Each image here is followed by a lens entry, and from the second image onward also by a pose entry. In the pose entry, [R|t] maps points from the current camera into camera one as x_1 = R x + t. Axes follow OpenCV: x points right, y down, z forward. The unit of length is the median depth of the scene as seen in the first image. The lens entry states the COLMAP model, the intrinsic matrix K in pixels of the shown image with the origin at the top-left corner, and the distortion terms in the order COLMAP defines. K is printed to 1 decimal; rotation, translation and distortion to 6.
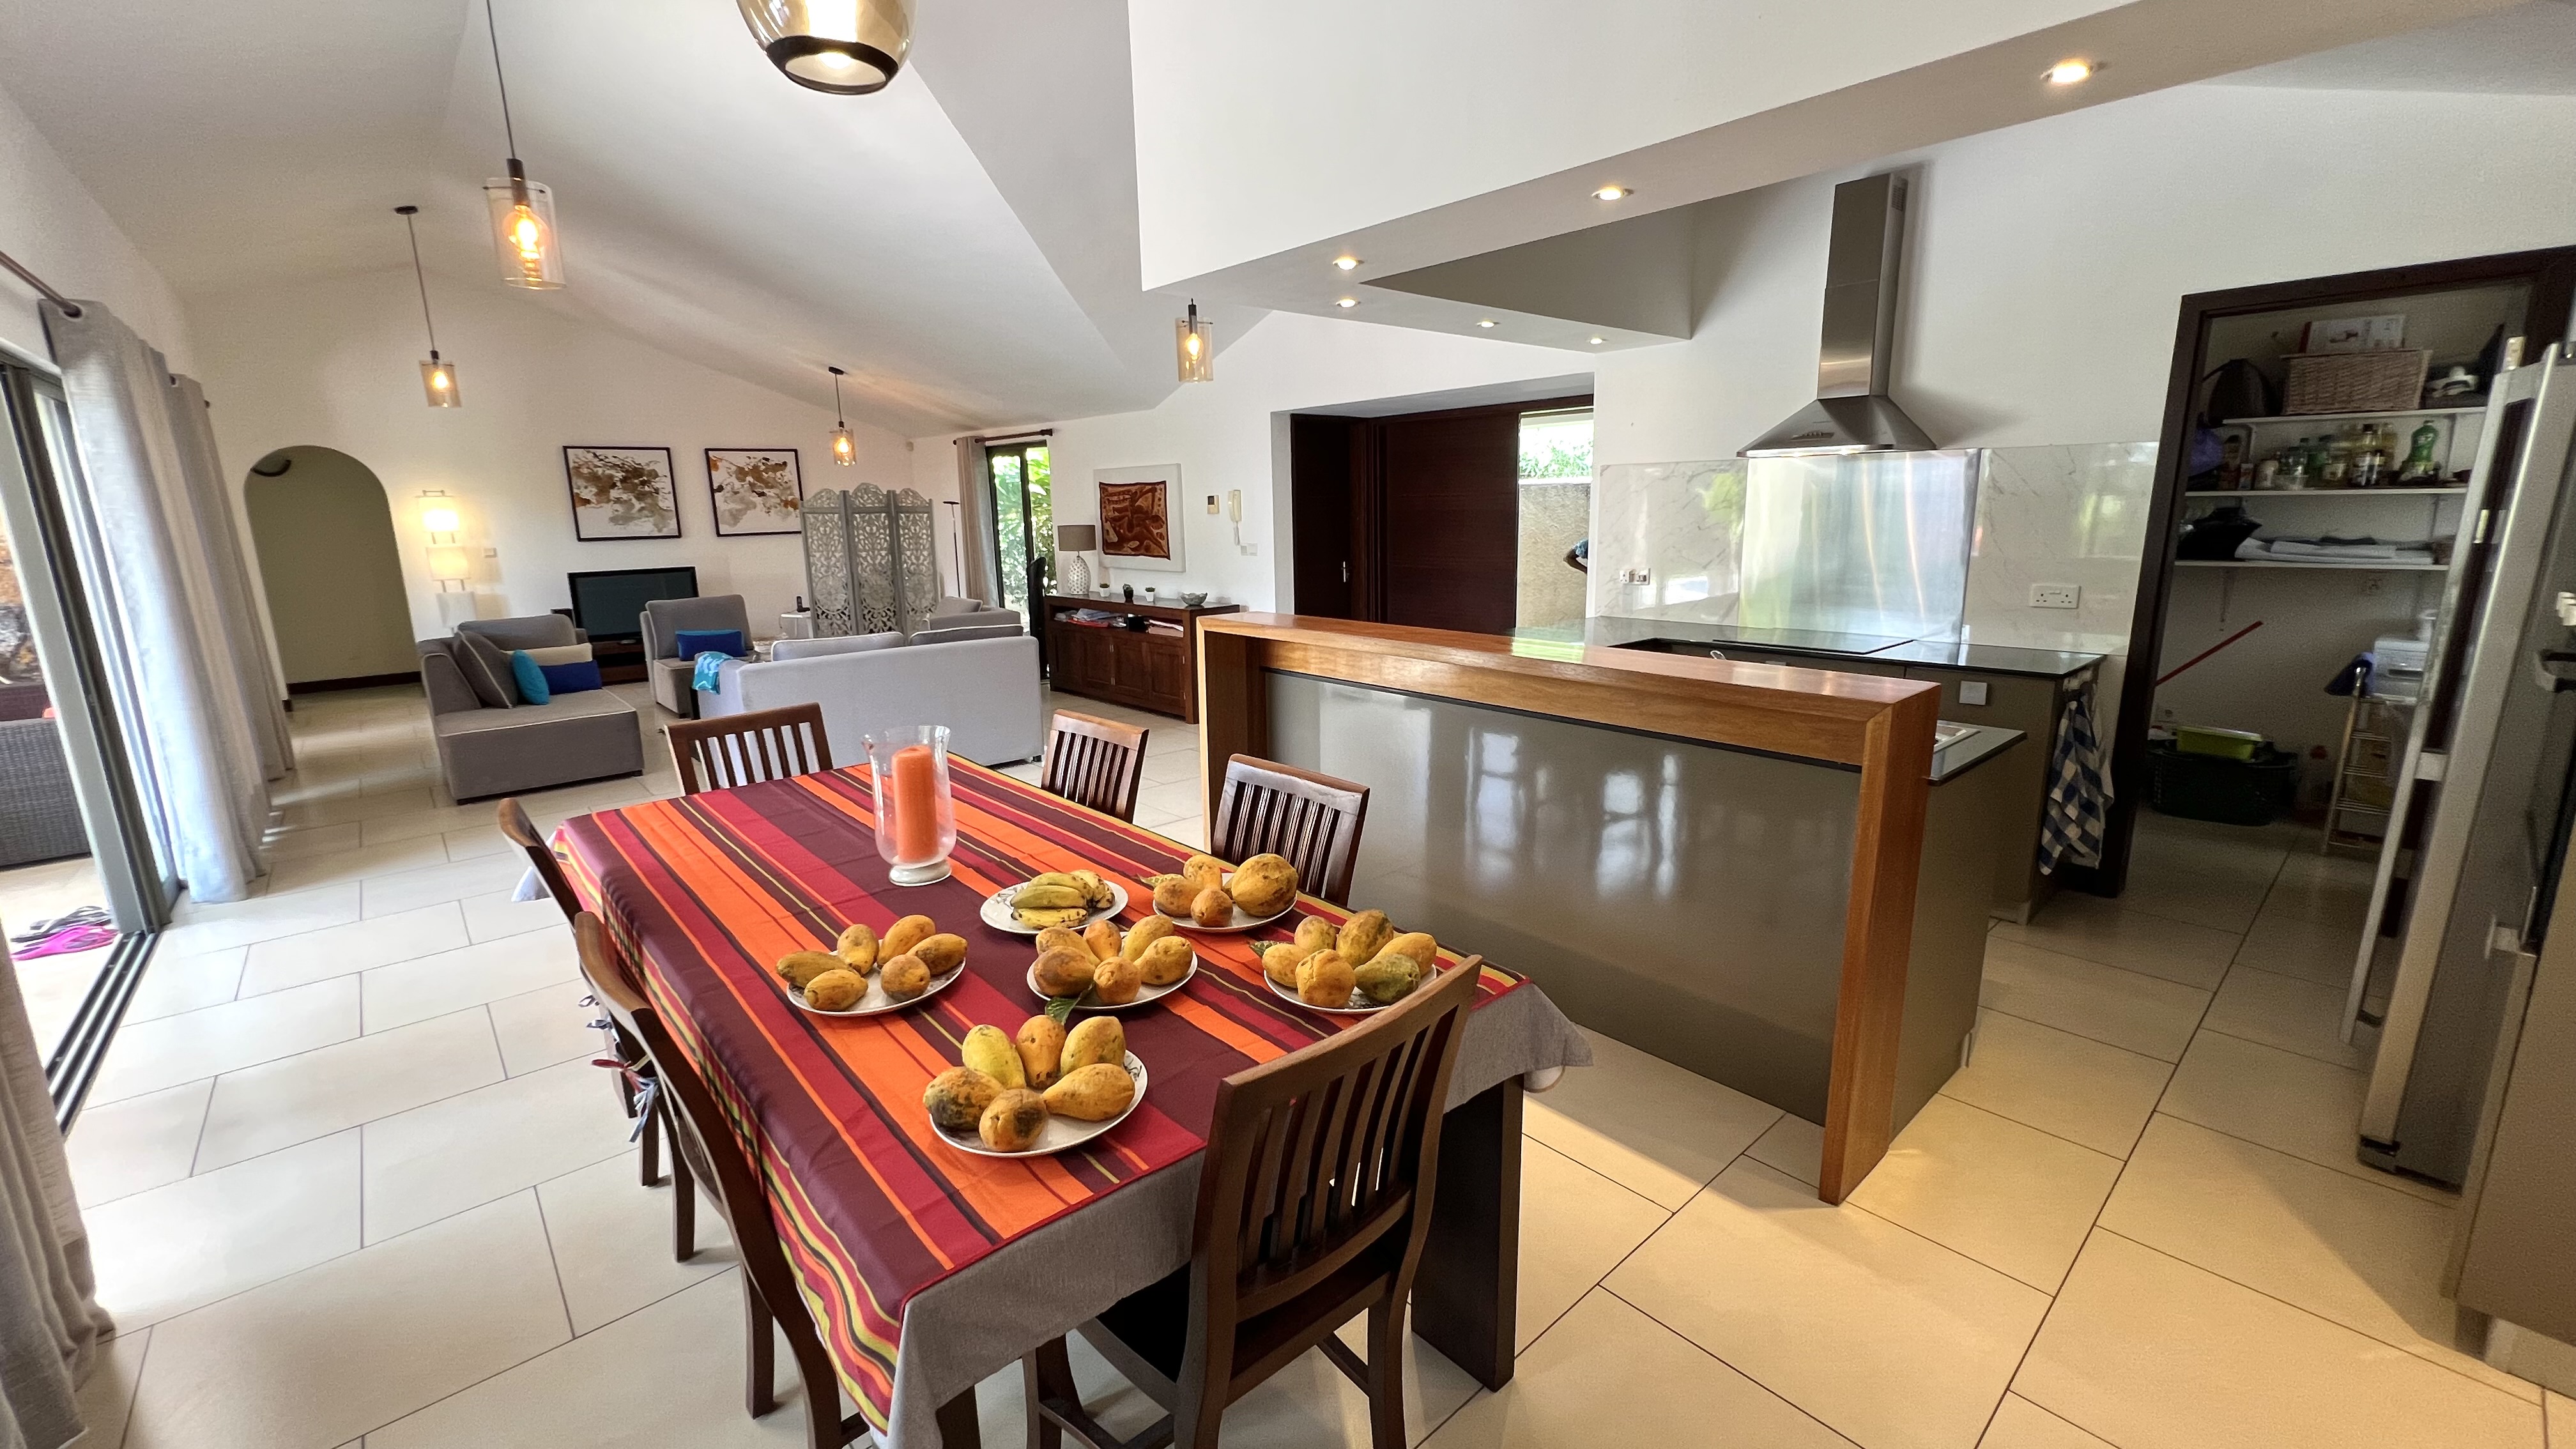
lens RADIAL K [[1029.1, 0, 1271.8], [0, 1029.1, 716.5], [0, 0, 1]] dist [0.000008, 0.000093]
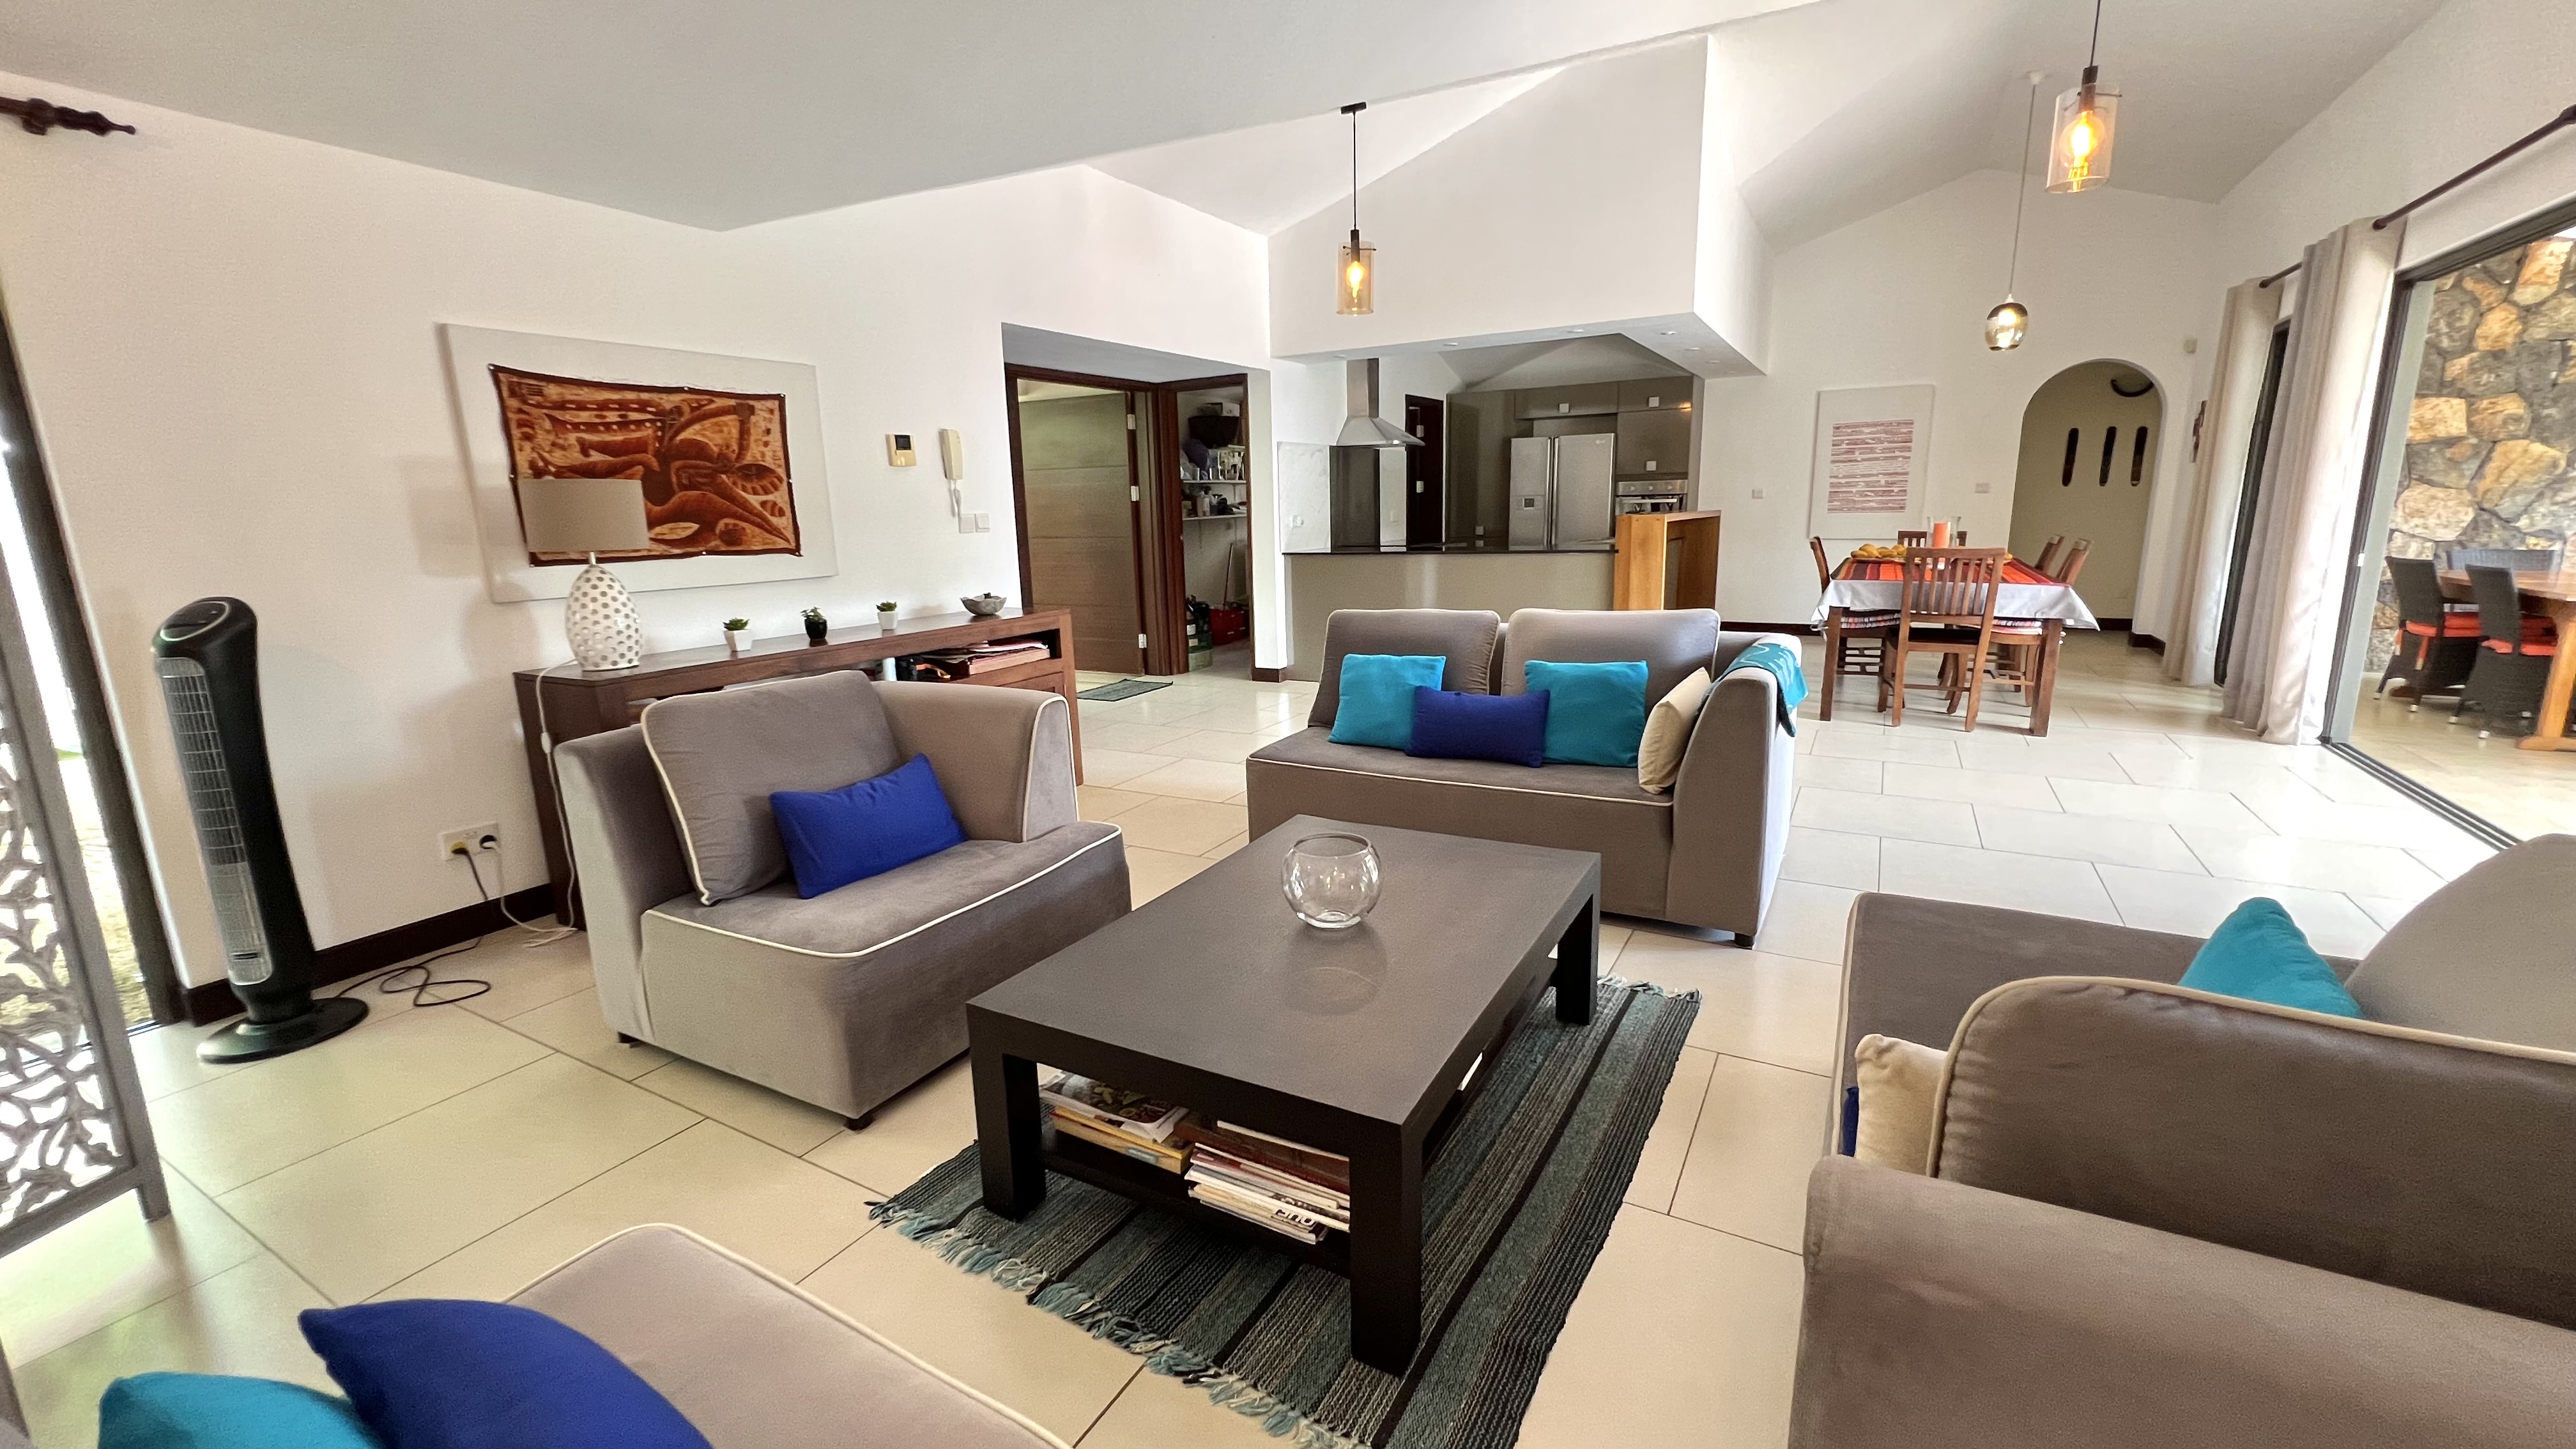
lens RADIAL K [[1037.2, 0, 1275.3], [0, 1037.2, 724.0], [0, 0, 1]] dist [-0.004659, -0.000151]
pose [[-0.319473, -0.160276, 0.933943, -0.580282], [0.234203, 0.941660, 0.241714, -0.126723], [-0.918197, 0.295954, -0.263298, 0.836710]]
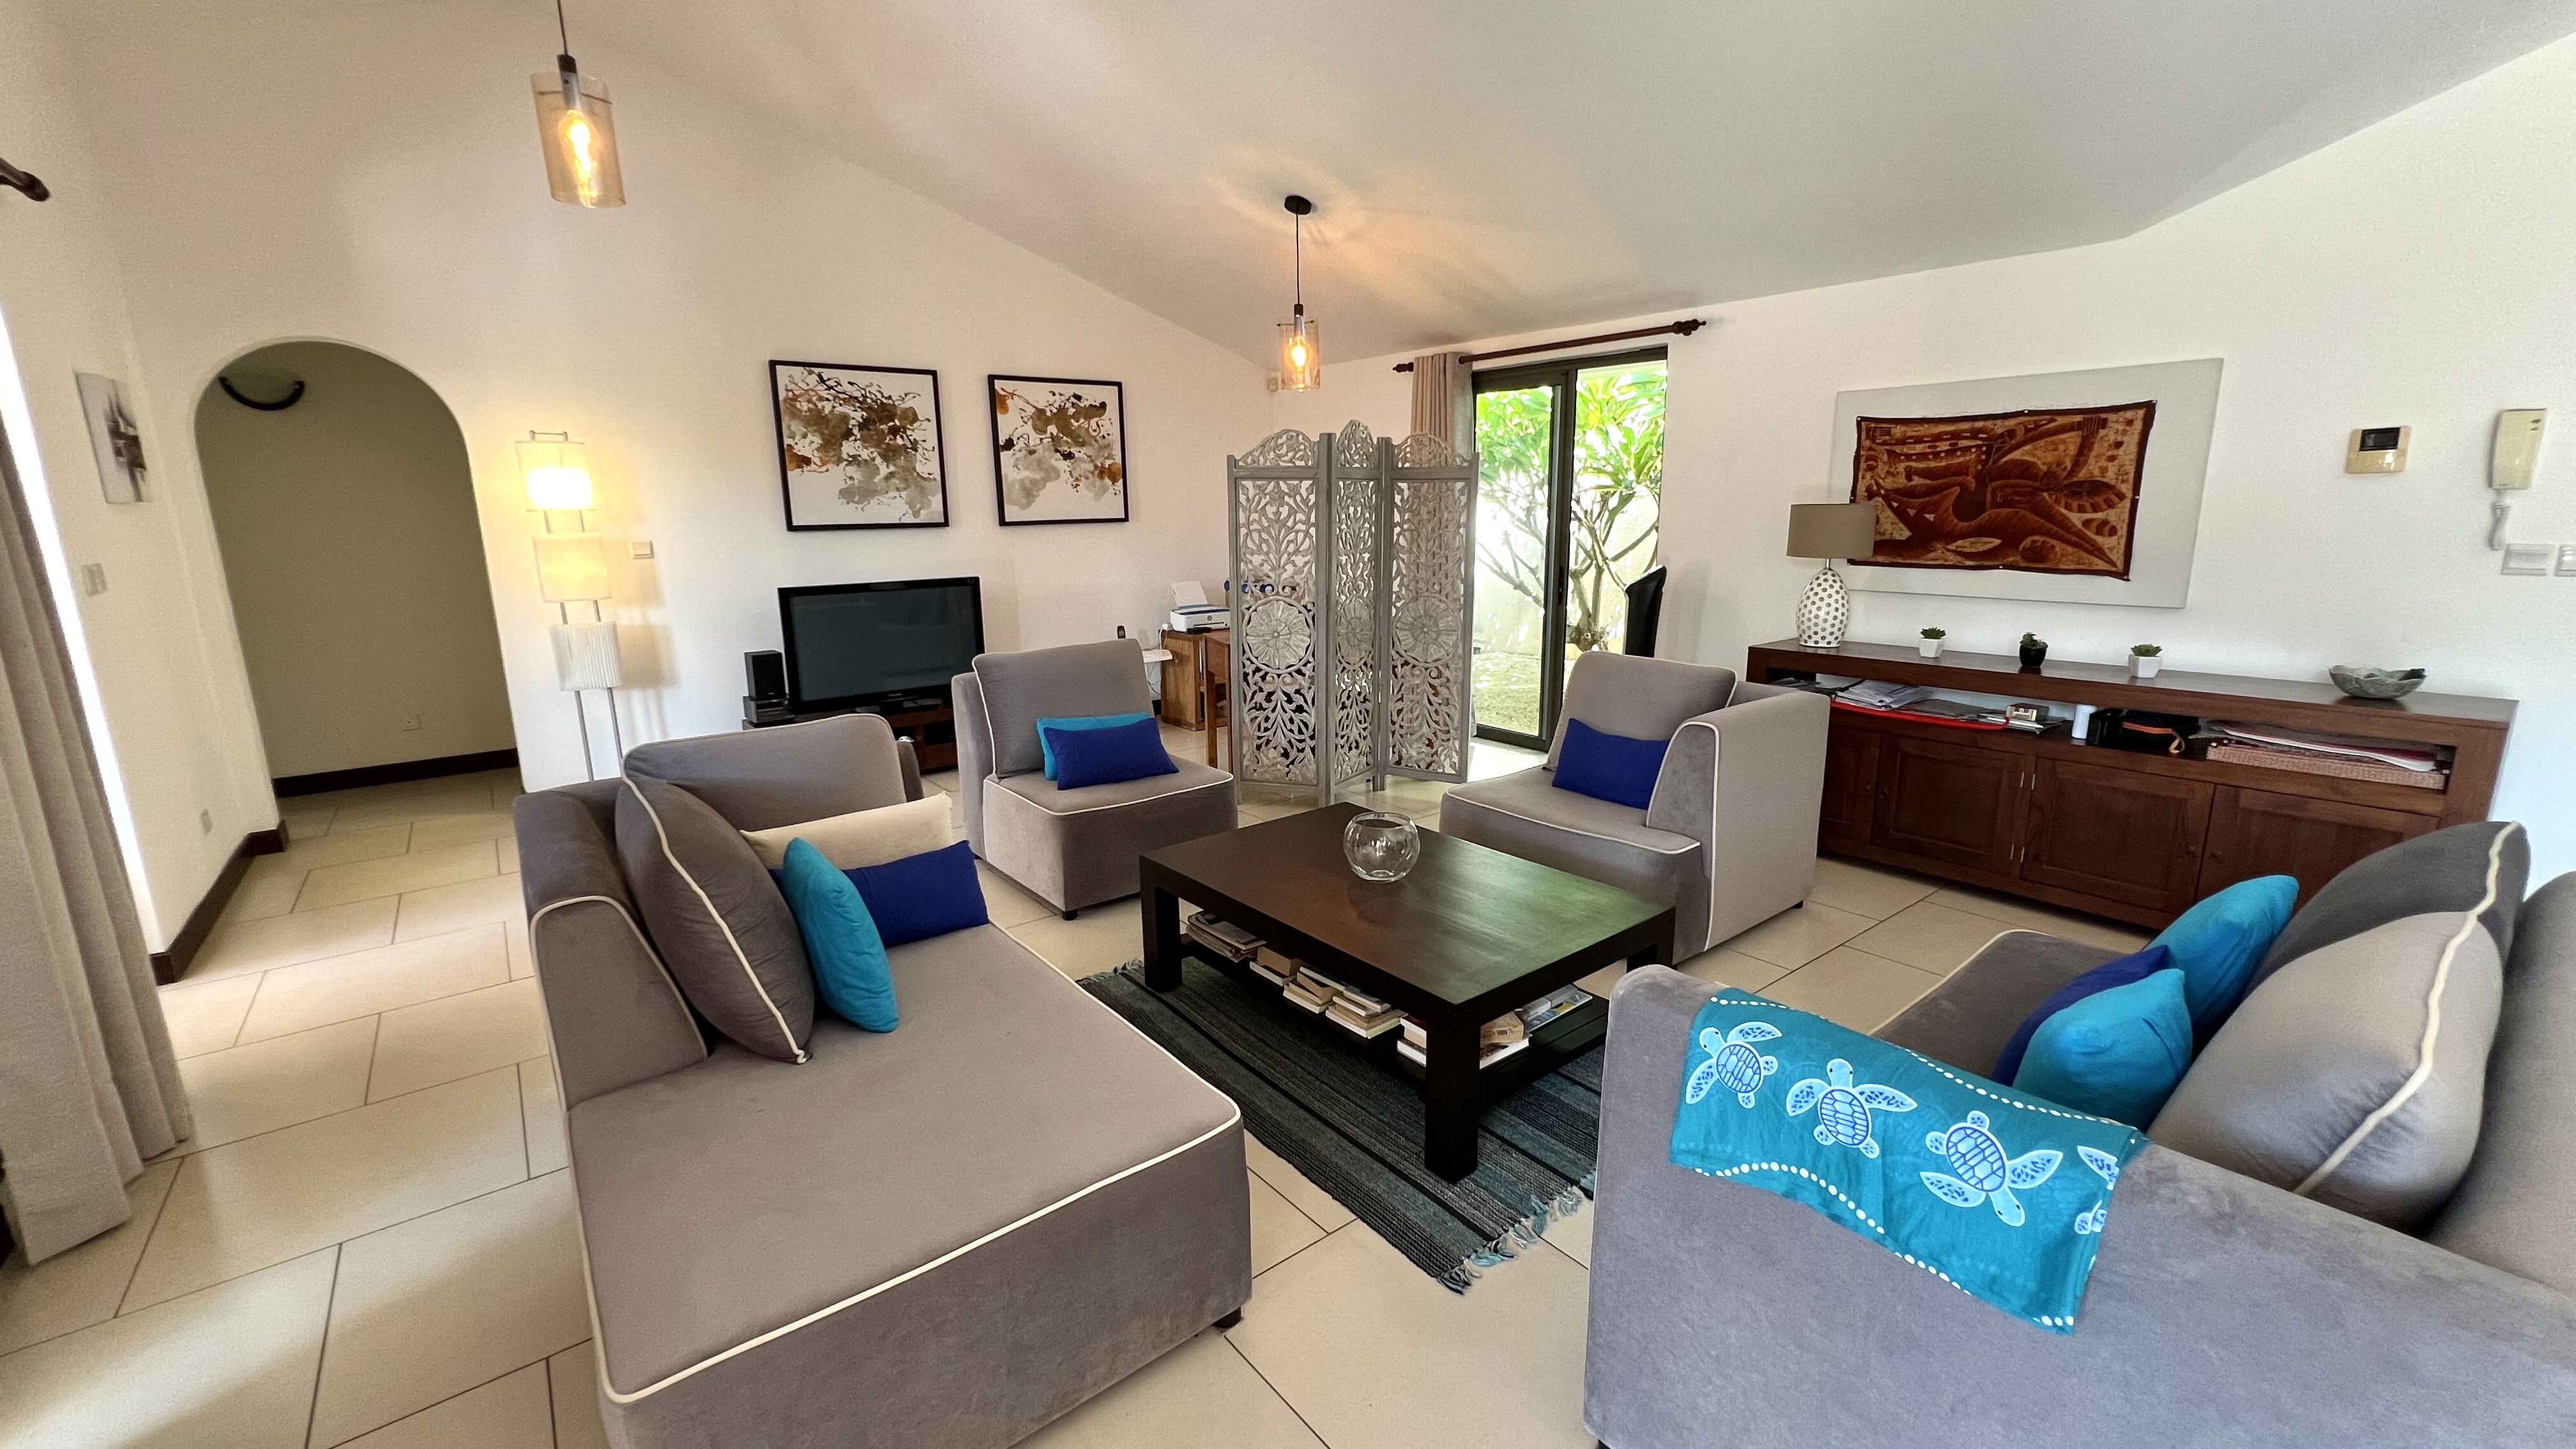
lens RADIAL K [[1037.2, 0, 1287.7], [0, 1037.2, 722.1], [0, 0, 1]] dist [-0.004659, -0.000151]
pose [[0.998614, 0.017701, -0.049573, -0.391330], [-0.017586, 0.999842, 0.002750, -0.075516], [0.049614, -0.001875, 0.998767, 0.469984]]
